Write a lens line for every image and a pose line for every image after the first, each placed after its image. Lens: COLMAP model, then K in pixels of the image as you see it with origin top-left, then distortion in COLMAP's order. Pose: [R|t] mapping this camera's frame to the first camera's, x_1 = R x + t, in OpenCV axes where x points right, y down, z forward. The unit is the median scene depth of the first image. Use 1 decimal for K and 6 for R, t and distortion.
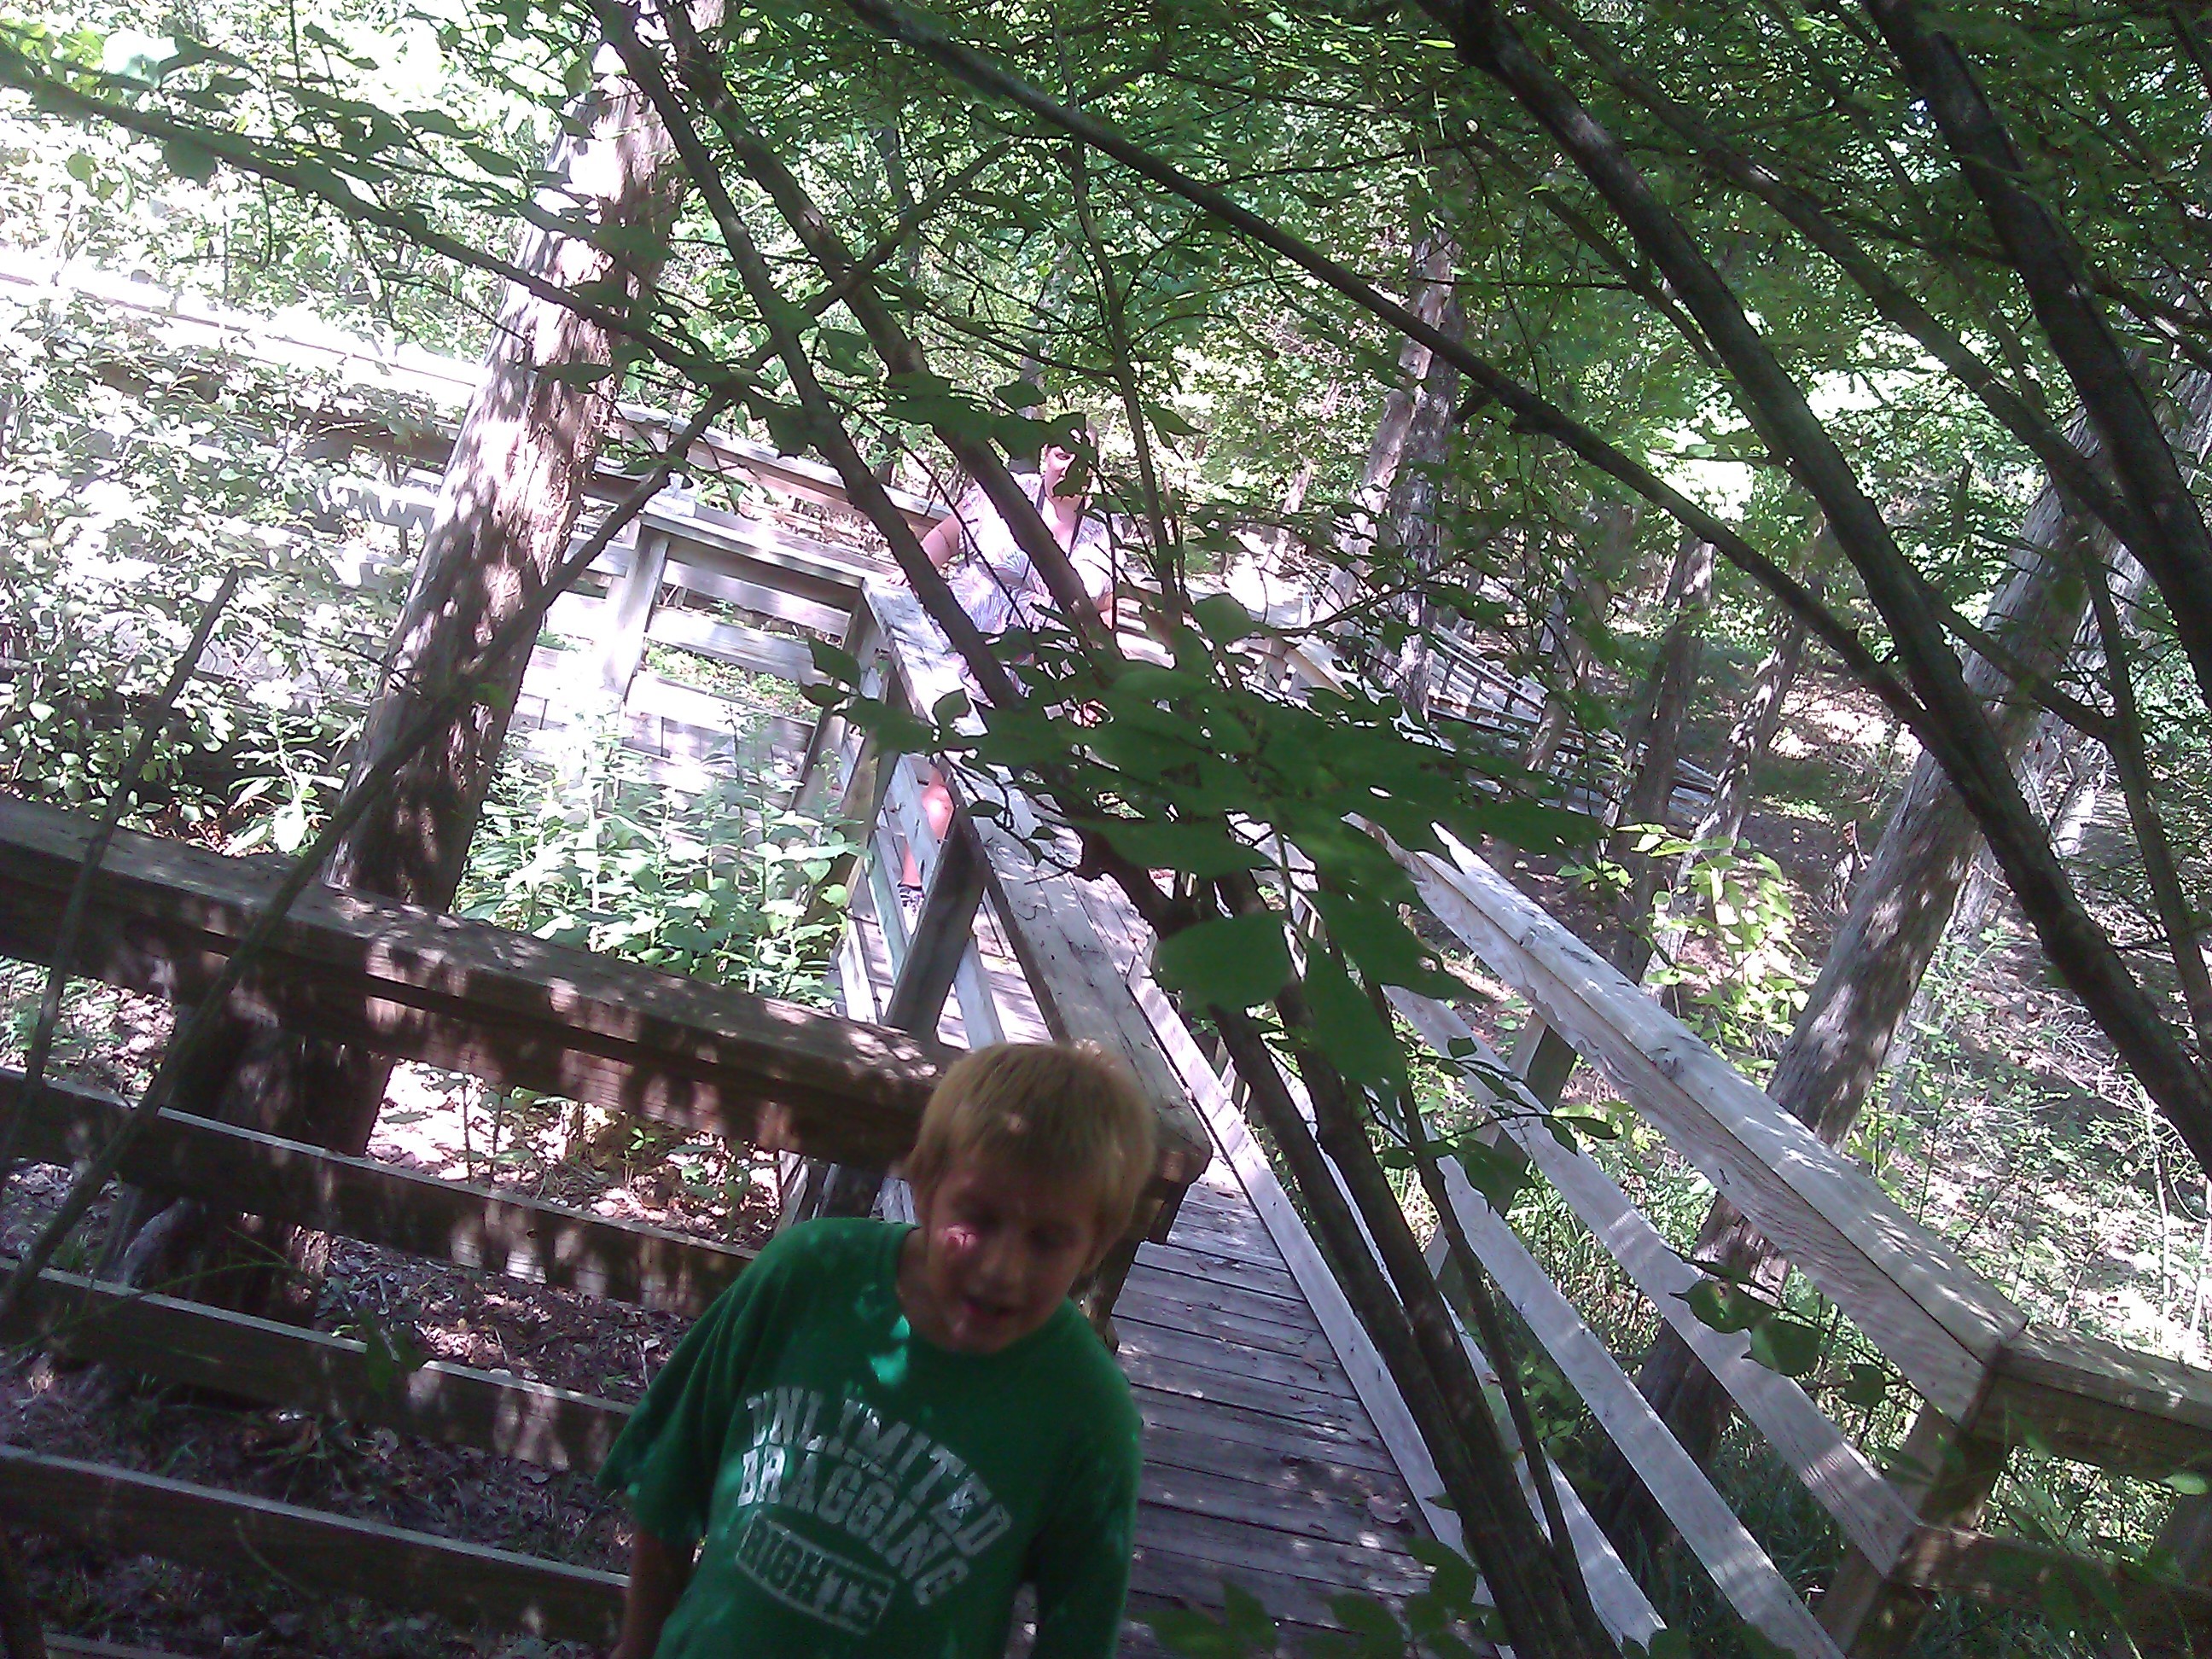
lens RADIAL K [[2283.1, 0, 1100.1], [0, 2283.1, 777.6], [0, 0, 1]] dist [0.083062, -0.252154]
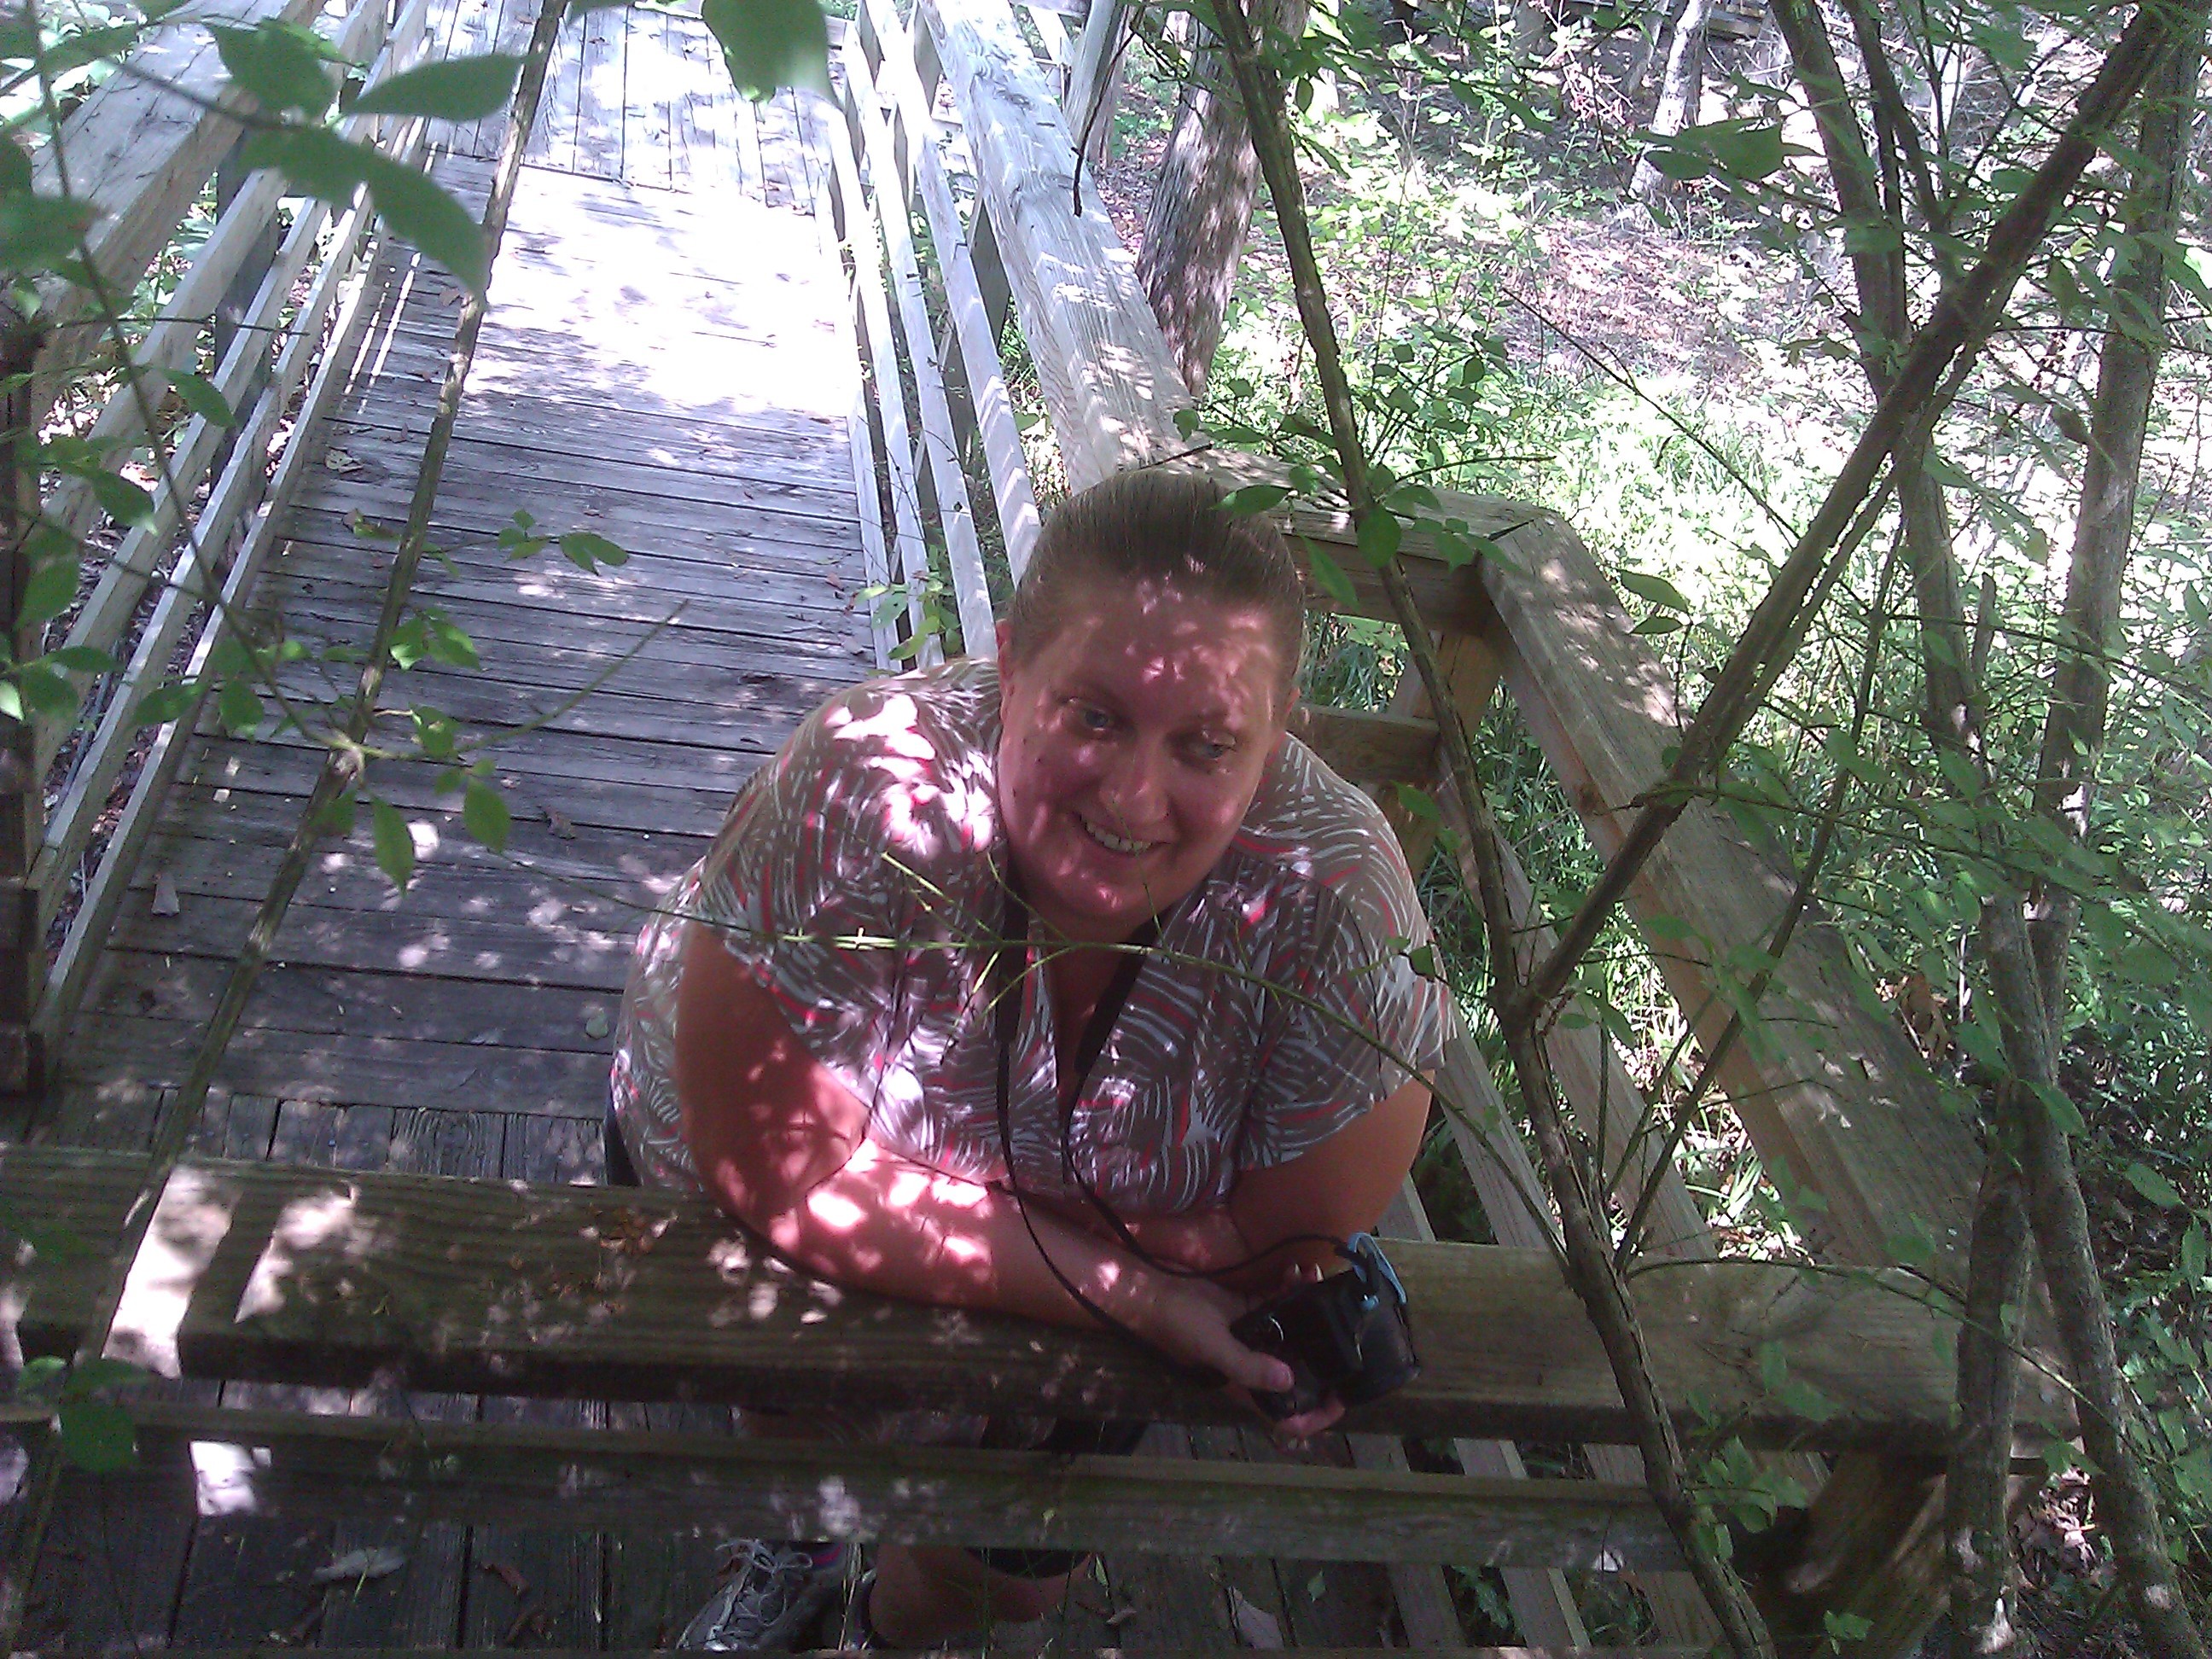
lens RADIAL K [[2328.8, 0, 1105.3], [0, 2328.8, 776.0], [0, 0, 1]] dist [0.077437, -0.299951]
pose [[0.994386, -0.083281, -0.065269, 0.277046], [0.099102, 0.949188, 0.298700, 0.059247], [0.037077, -0.303492, 0.952112, 0.069995]]
